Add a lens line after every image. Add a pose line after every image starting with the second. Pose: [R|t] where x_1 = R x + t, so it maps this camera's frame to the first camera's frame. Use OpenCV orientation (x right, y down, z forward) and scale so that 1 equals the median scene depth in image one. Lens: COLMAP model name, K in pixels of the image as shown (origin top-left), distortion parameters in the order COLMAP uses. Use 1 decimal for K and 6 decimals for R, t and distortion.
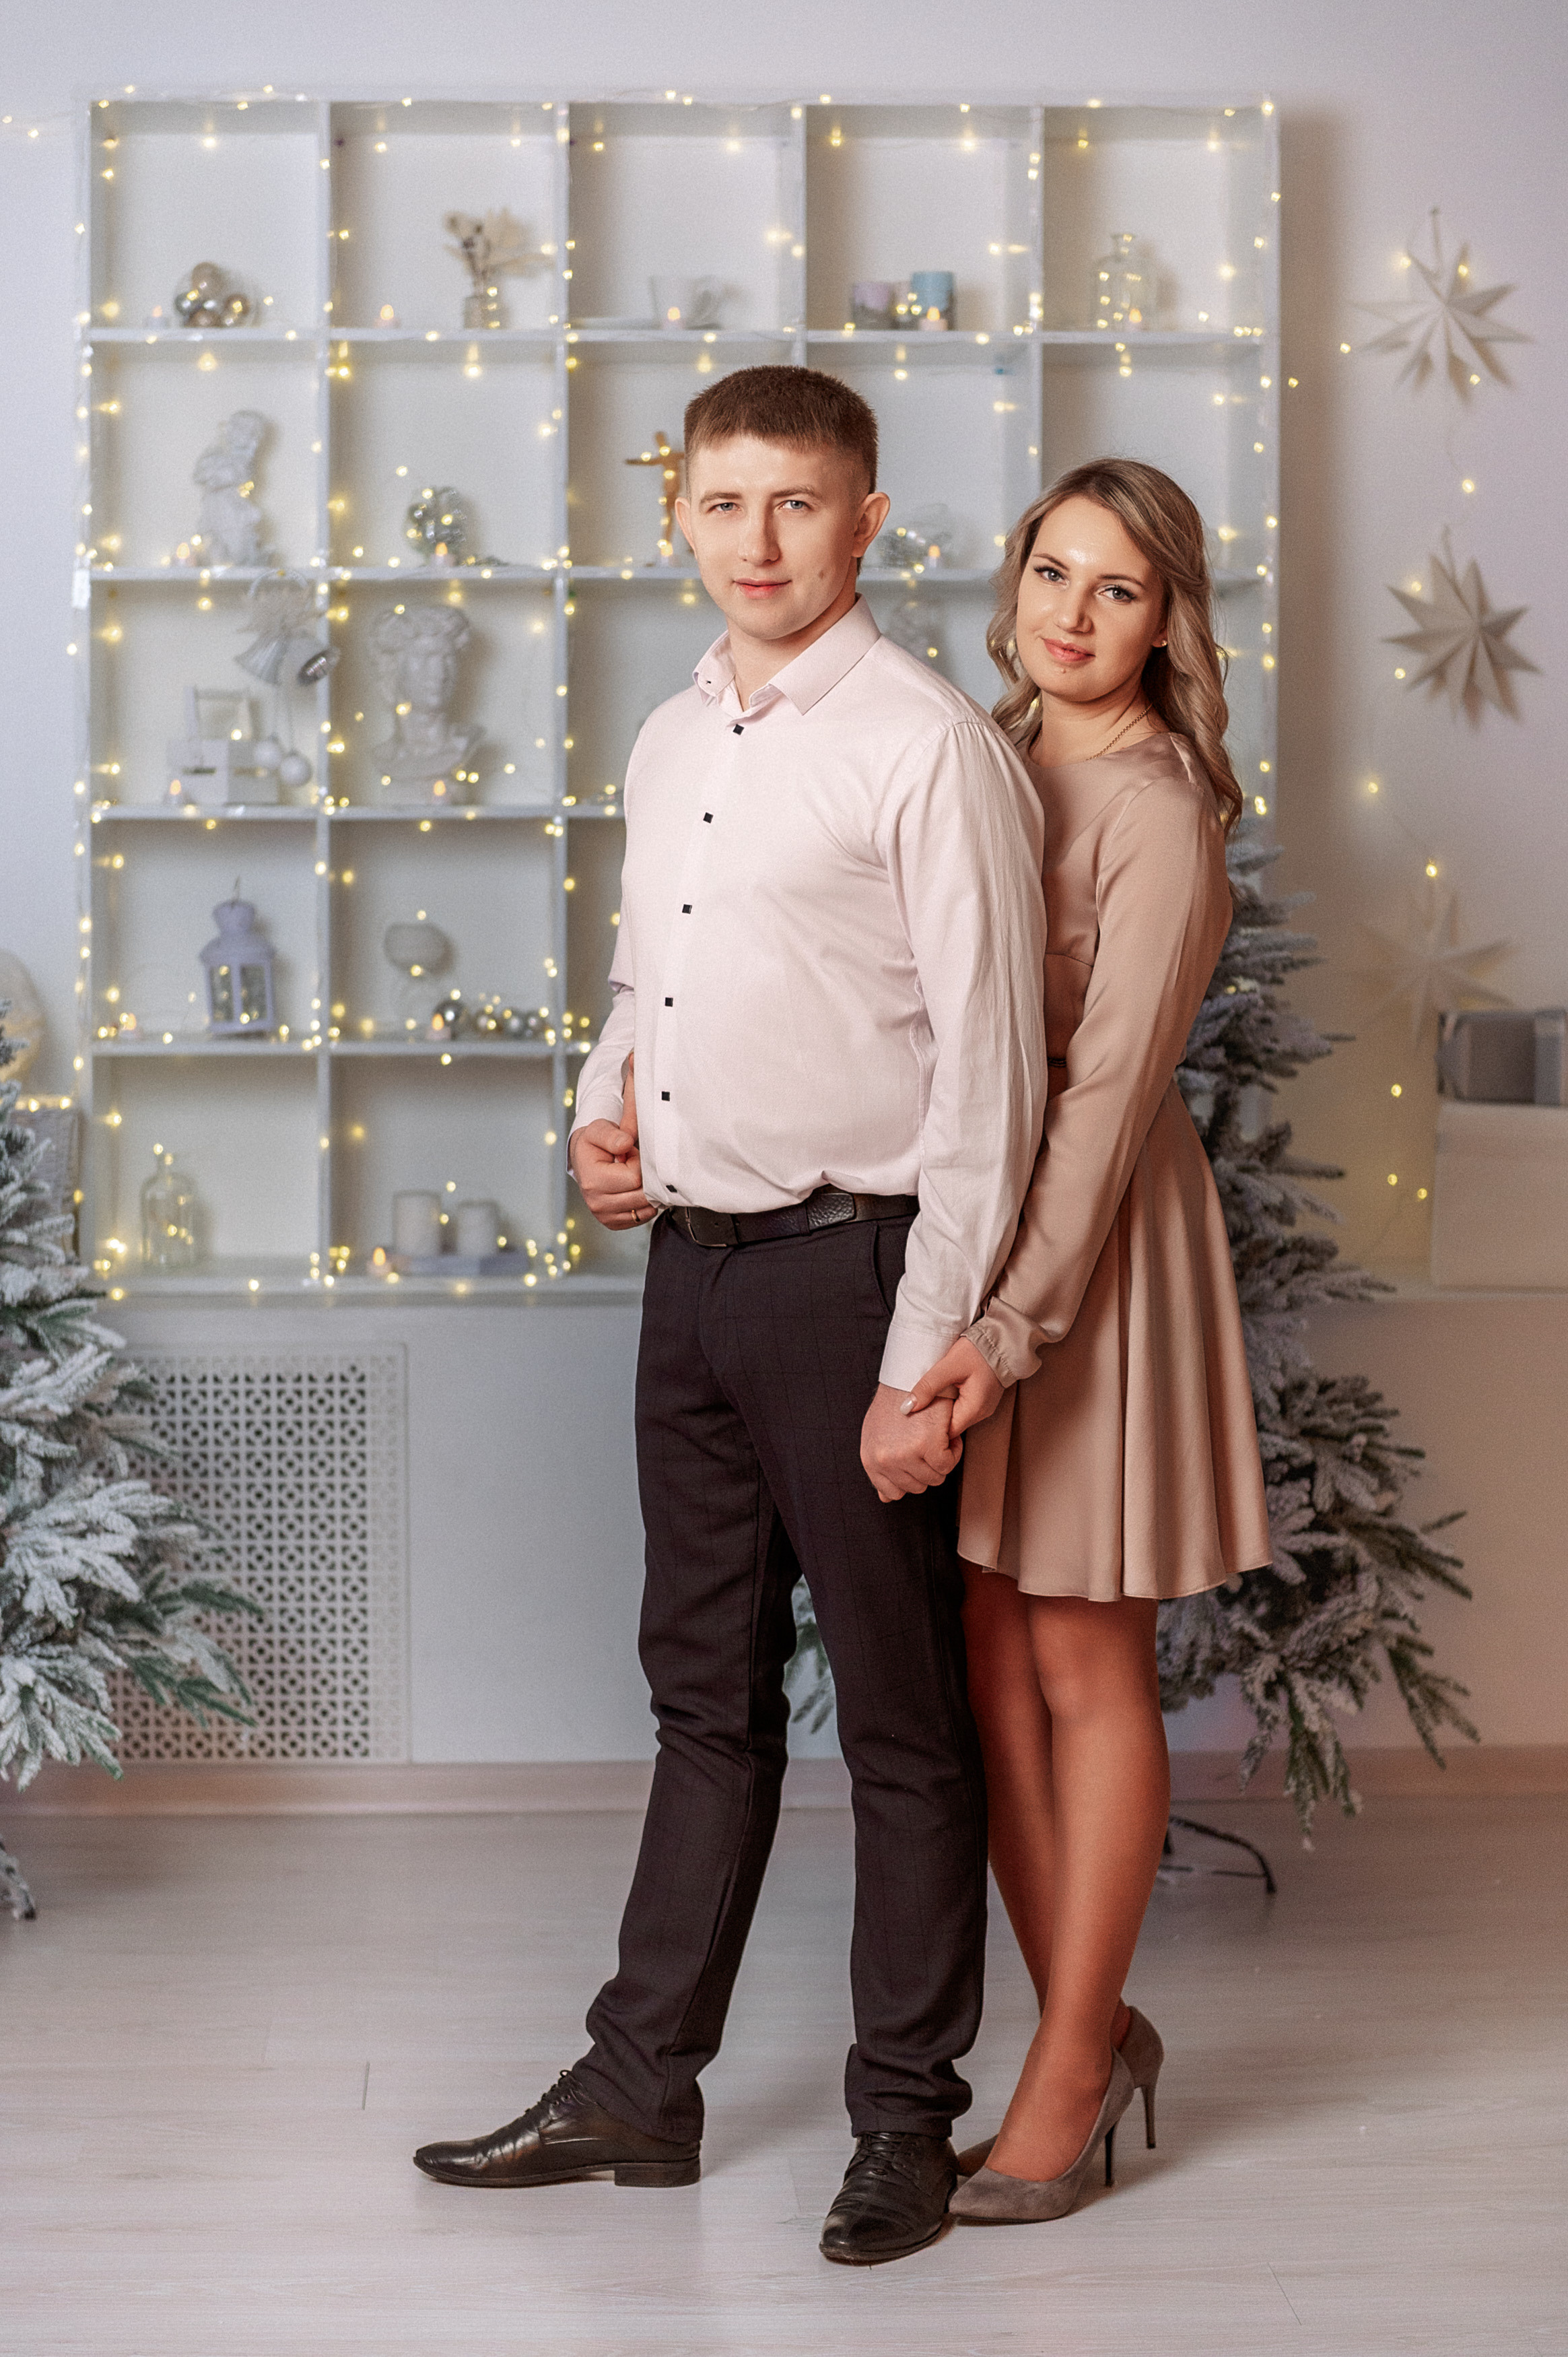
lens RADIAL K [[4597.2, 0, 777.3], [0, 4597.2, 1130.5], [0, 0, 1]] dist [-0.053644, -0.096191]
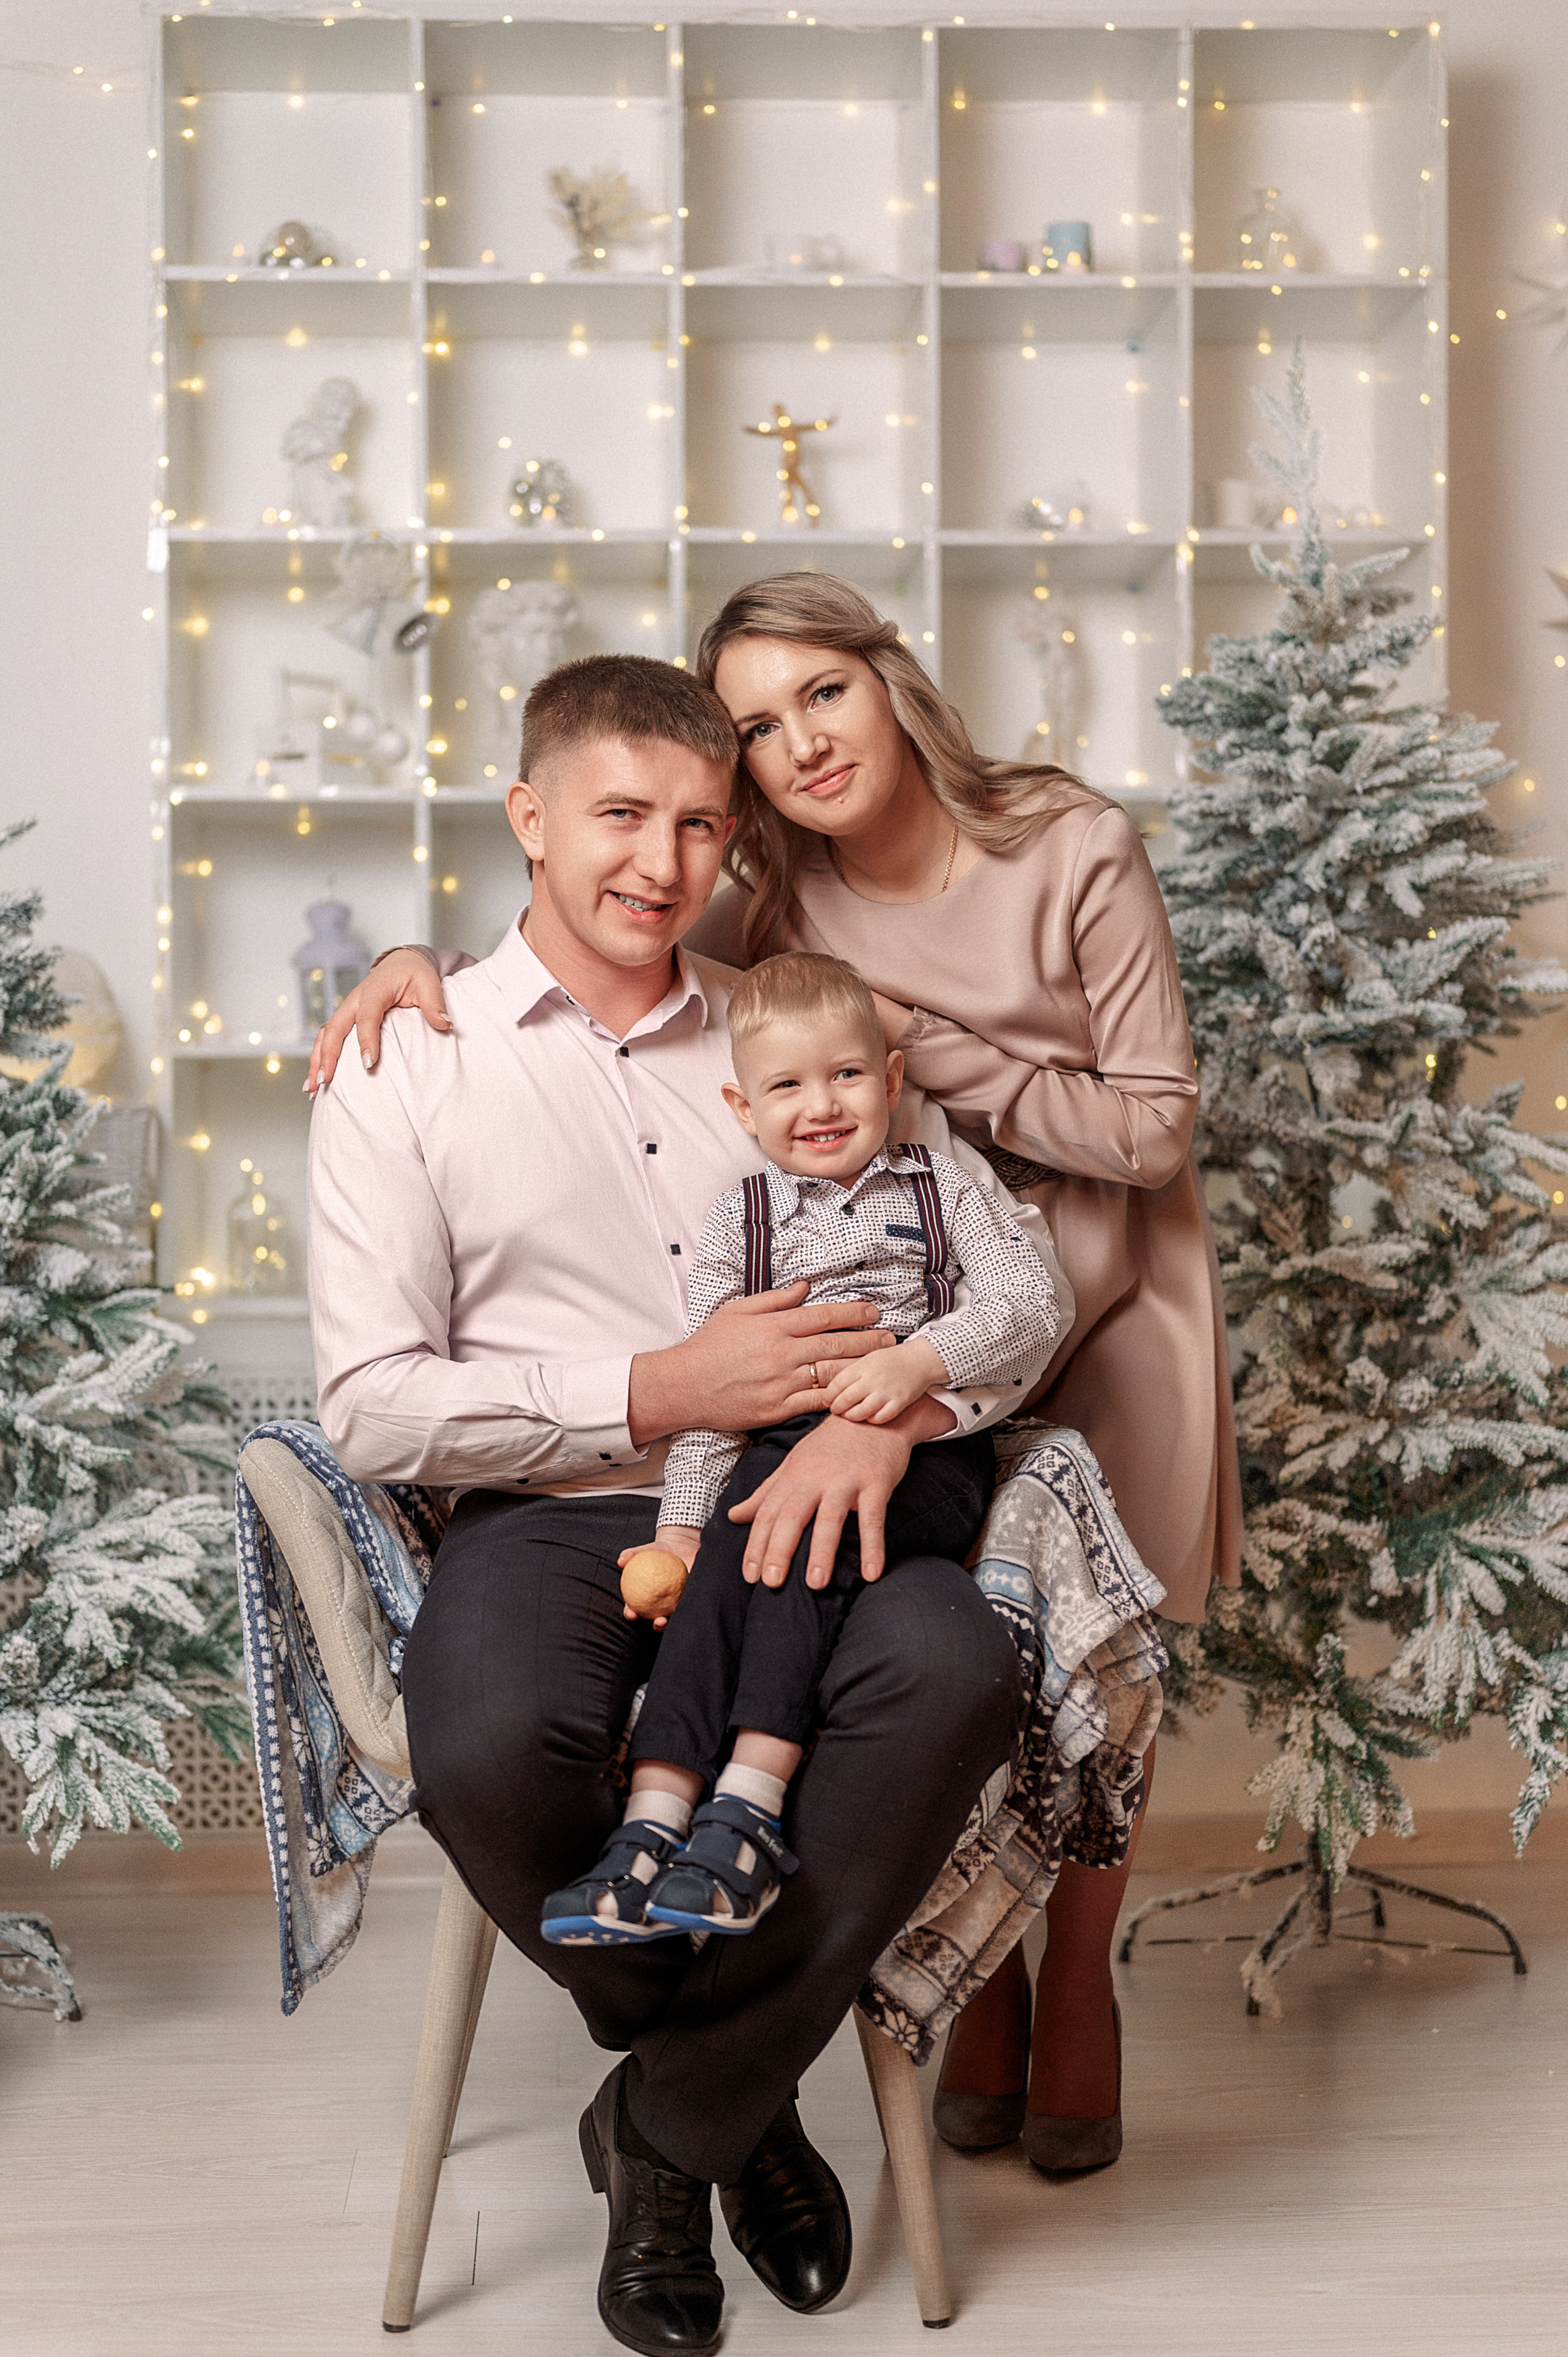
lens RADIAL K [[3560.2, 0, 781.2], [0, 3560.2, 1136.3], [0, 0, 1]] dist [0.090745, -0.008515]
pose [[0.999958, -0.009177, 0.000018, -0.027321], [0.009161, 0.998119, -0.060613, 0.043991], [0.000538, 0.060610, 0.998161, 0.287290]]
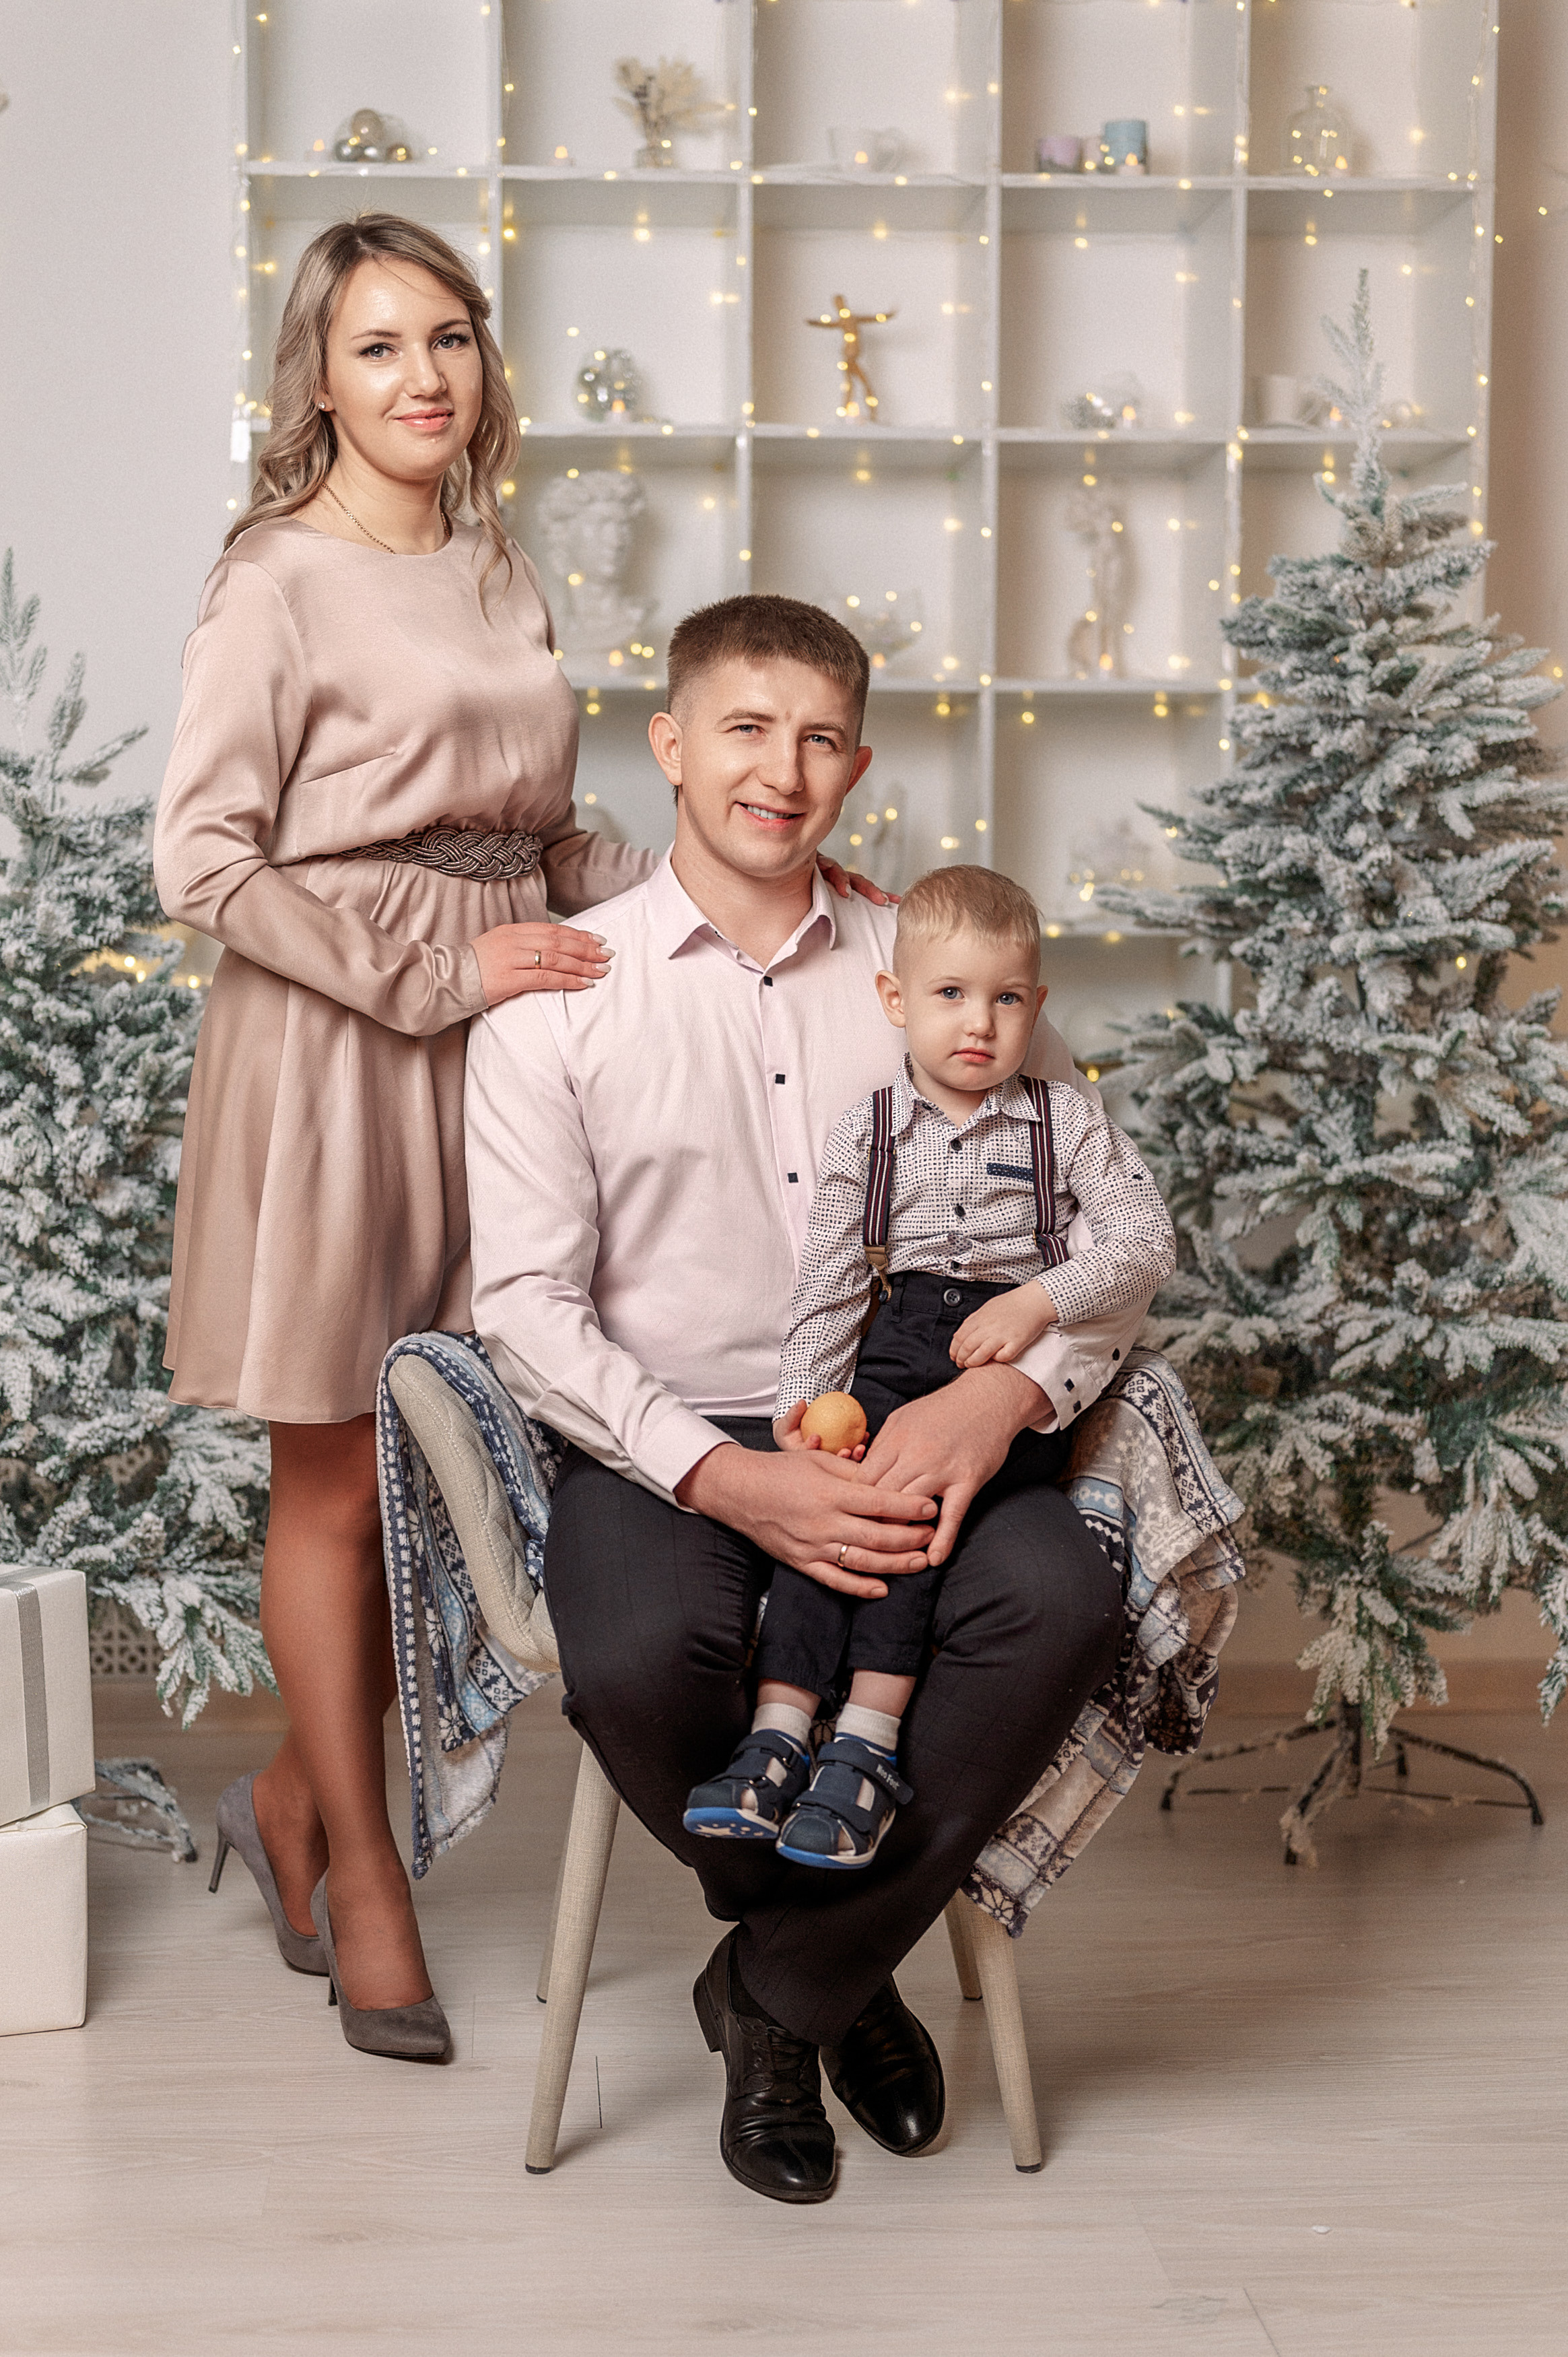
lens RADIAL K [[3560.2, 0, 781.2], [0, 3560.2, 1136.3], [0, 0, 1]] dist [0.090745, -0.008515]
pose [[0.999936, 0.000211, 0.011274, -0.047856], [-0.000271, 0.999986, 0.005274, 0.021764], [-0.011273, -0.005277, 0.999923, 0.255311]]
